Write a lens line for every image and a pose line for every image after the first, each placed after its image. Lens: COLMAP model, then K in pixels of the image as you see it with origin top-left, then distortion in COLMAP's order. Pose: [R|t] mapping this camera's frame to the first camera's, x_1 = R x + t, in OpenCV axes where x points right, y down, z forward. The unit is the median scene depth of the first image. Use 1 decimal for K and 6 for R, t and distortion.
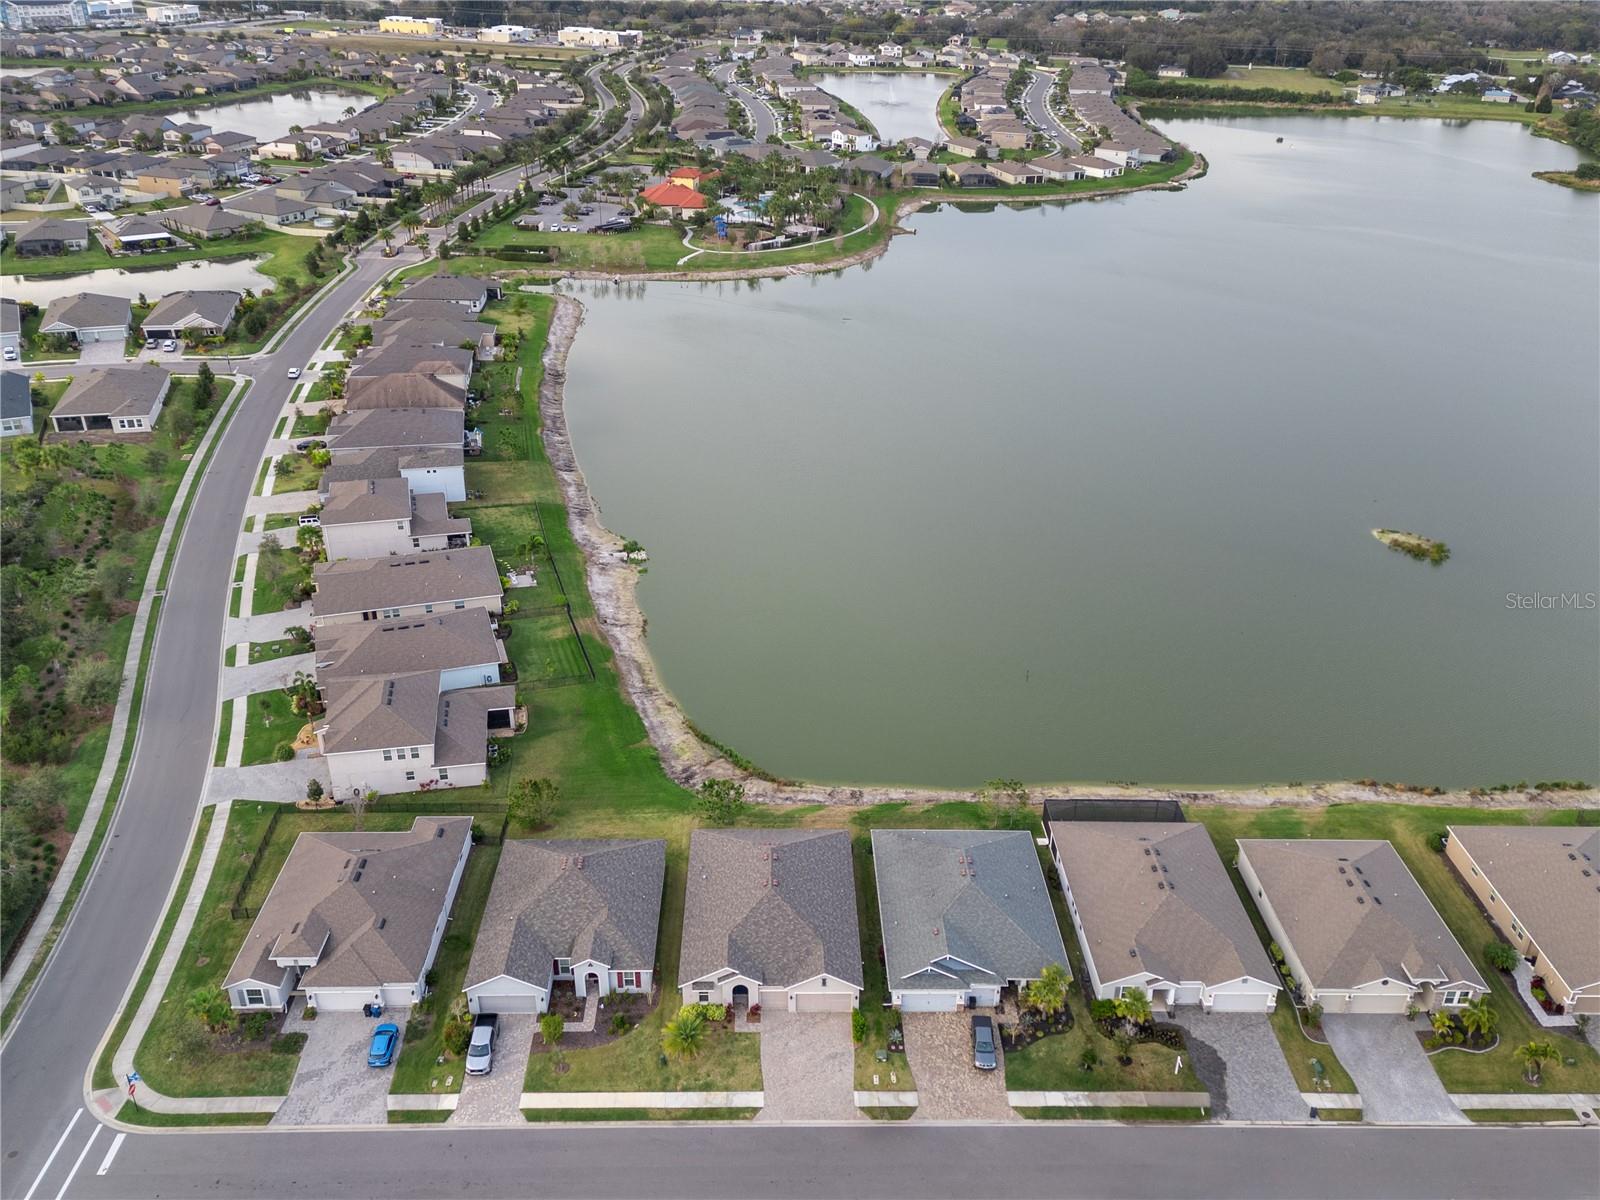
lens RADIAL K [[1292.2, 0, 804.7], [0, 1292.2, 598.4], [0, 0, 1]] dist [0.106201, -0.157520]
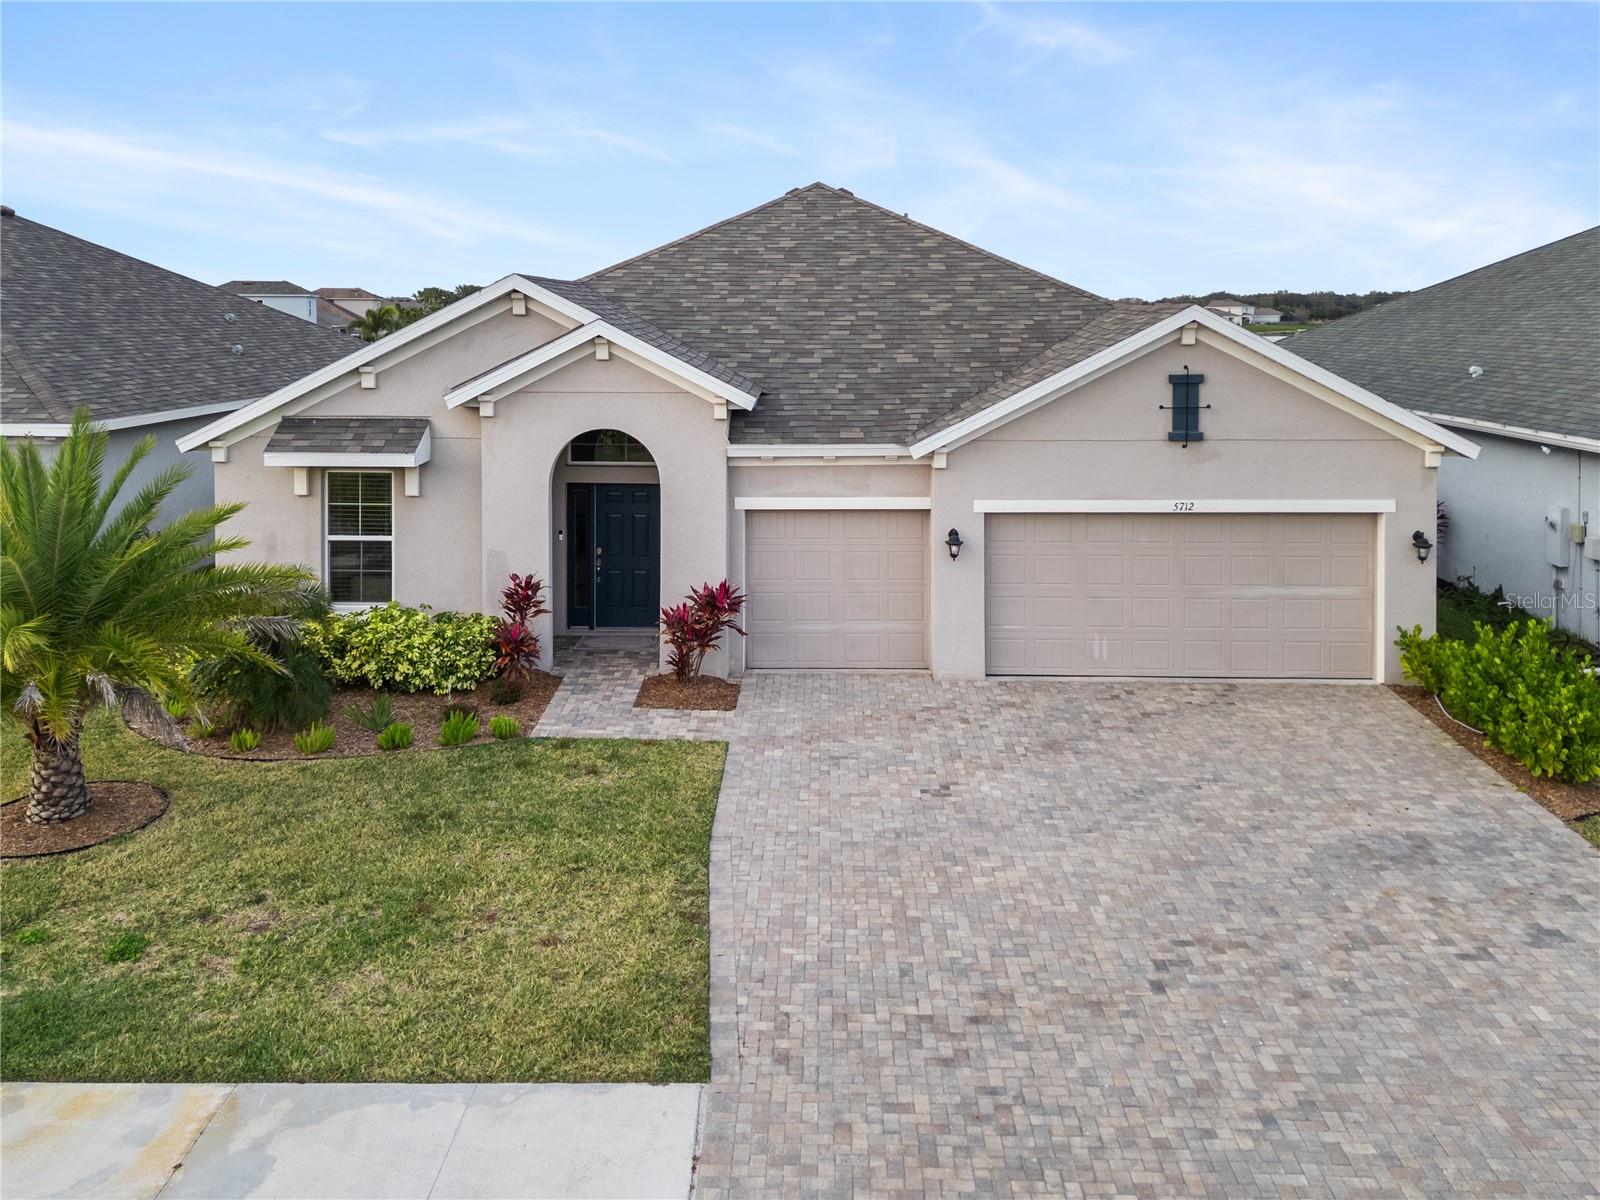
lens RADIAL K [[1338.7, 0, 800.2], [0, 1338.7, 369.2], [0, 0, 1]] dist [0.071517, -0.076138]
pose [[0.998543, -0.016607, -0.051343, -0.020167], [-0.007361, 0.900660, -0.434462, 0.363487], [0.053458, 0.434207, 0.899225, 0.882829]]
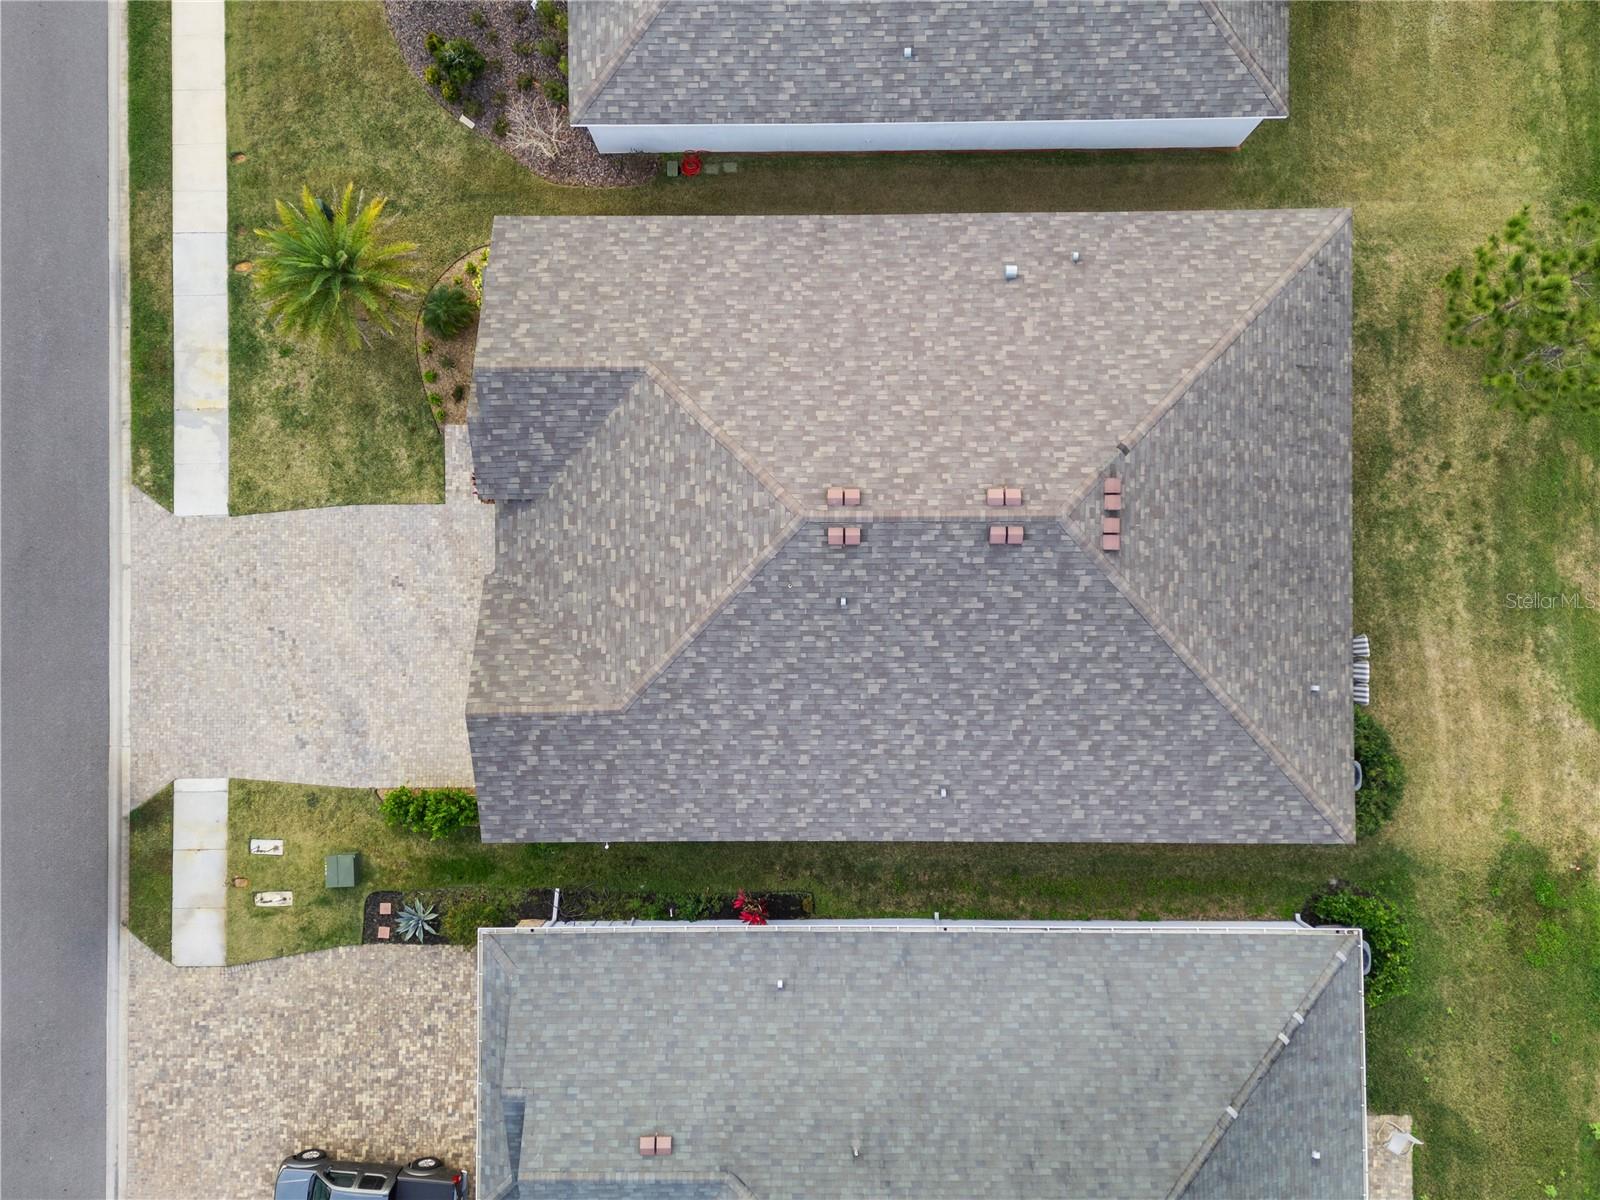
lens RADIAL K [[1292.2, 0, 804.7], [0, 1292.2, 598.4], [0, 0, 1]] dist [0.106201, -0.157520]
pose [[-0.025624, 0.999175, -0.031505, -0.002566], [-0.467653, 0.015873, 0.883770, 0.001292], [0.883541, 0.037379, 0.466861, 0.946692]]
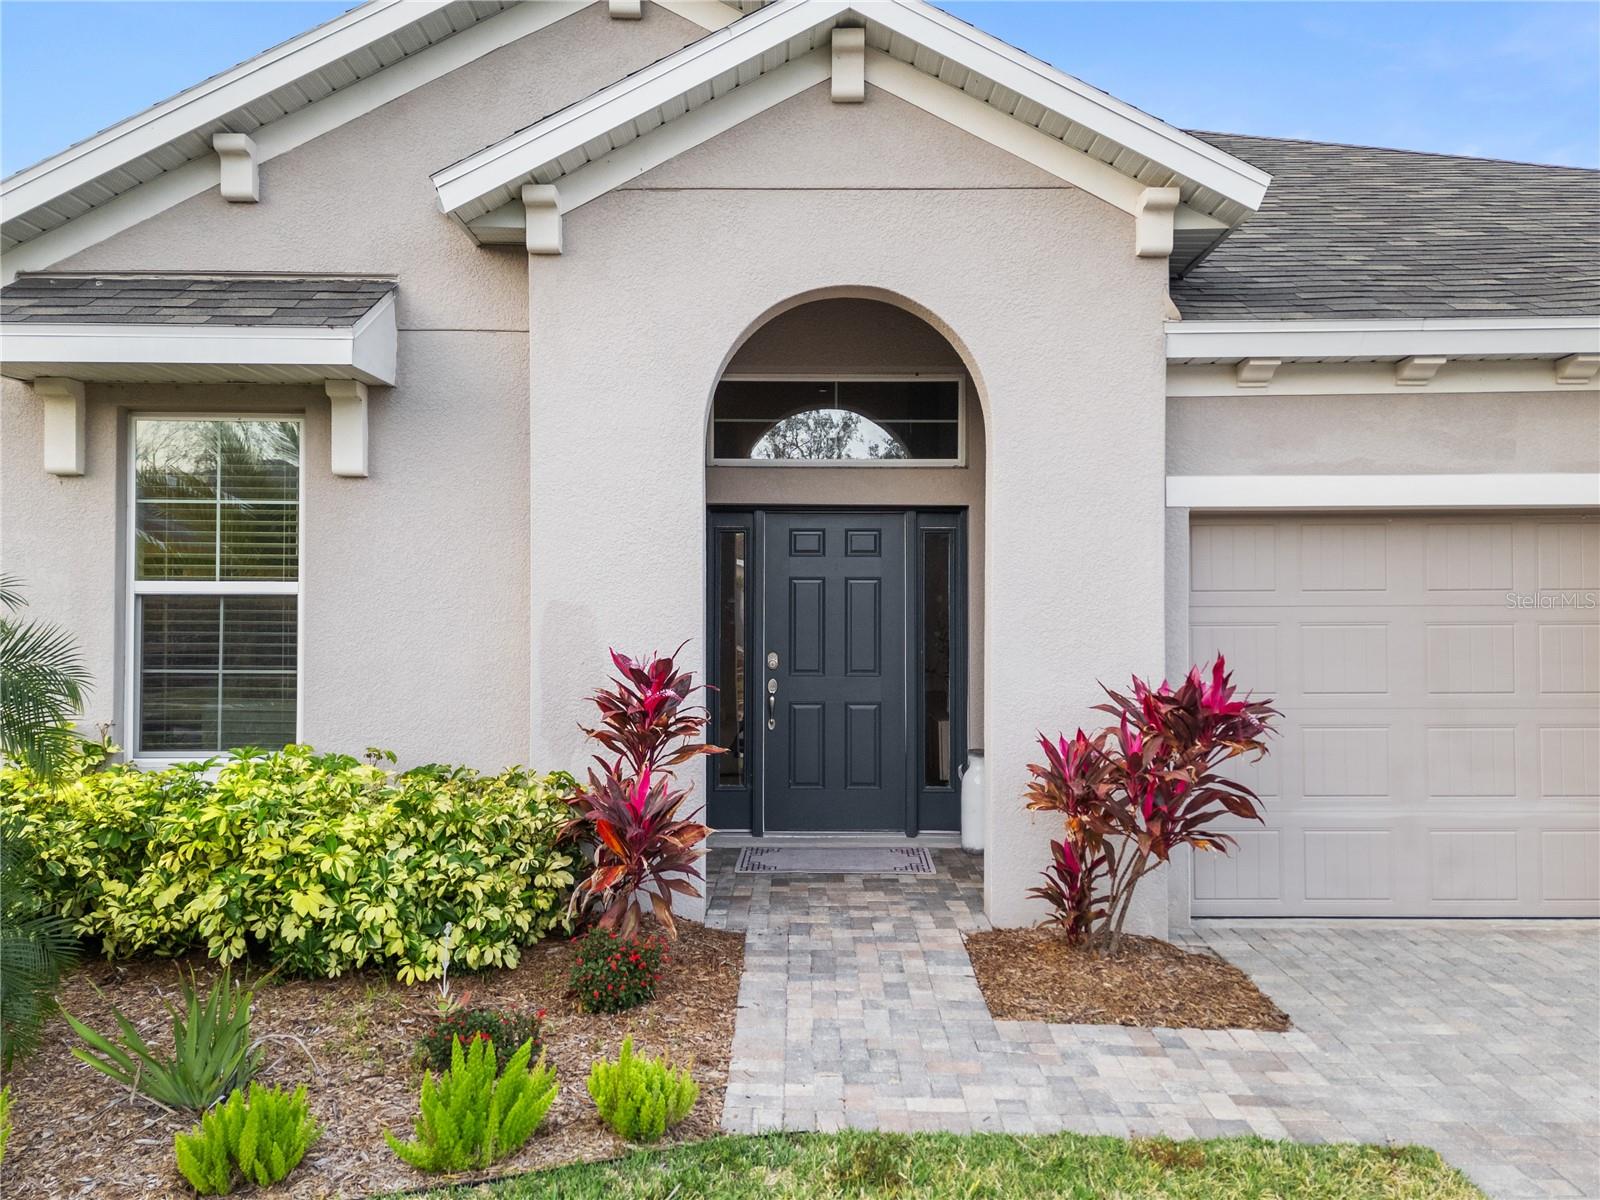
lens RADIAL K [[1300.3, 0, 800.0], [0, 1300.3, 600.0], [0, 0, 1]] dist [0.051619, 0.000596]
pose [[0.999512, -0.017139, -0.026133, -0.051655], [0.002513, 0.877581, -0.479422, 0.342780], [0.031150, 0.479122, 0.877195, 0.979180]]
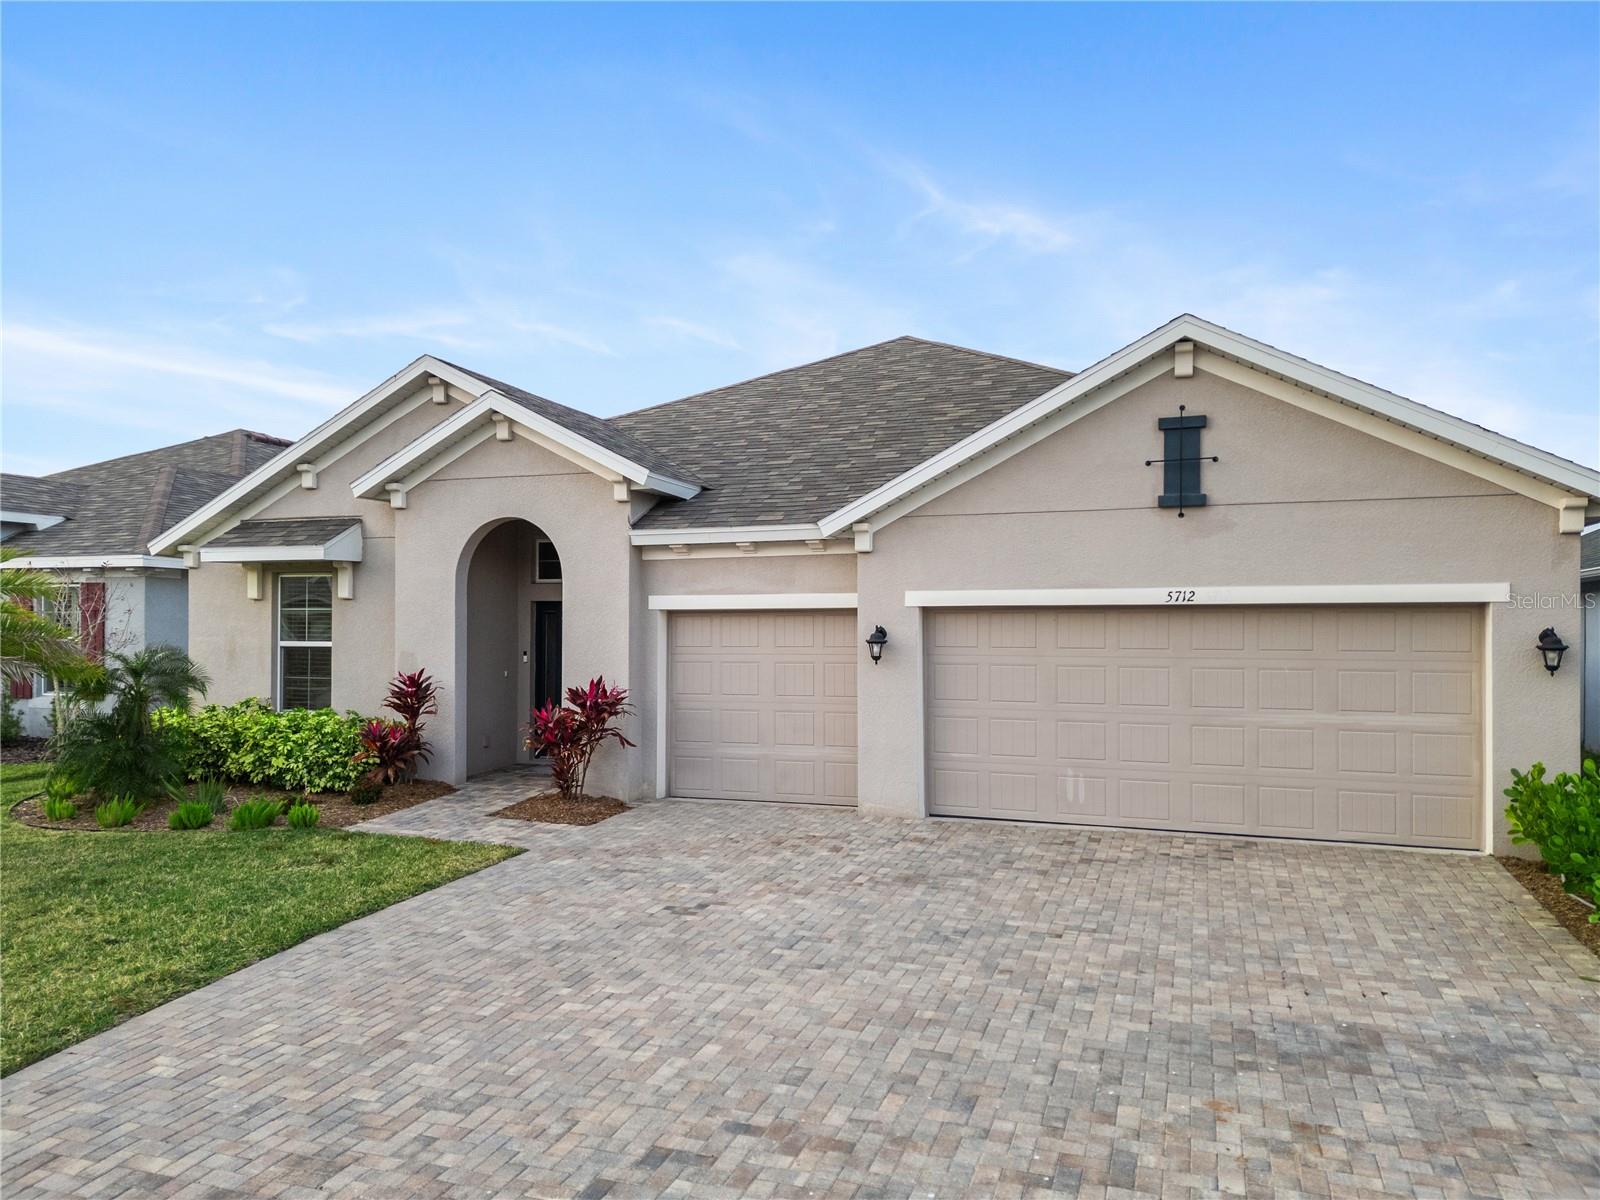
lens RADIAL K [[1120.5, 0, 808.6], [0, 1120.5, 617.0], [0, 0, 1]] dist [0.067947, -0.056309]
pose [[0.934086, -0.019350, -0.356522, 0.019737], [-0.156215, 0.875739, -0.456813, 0.360502], [0.321060, 0.482397, 0.814993, 0.942913]]
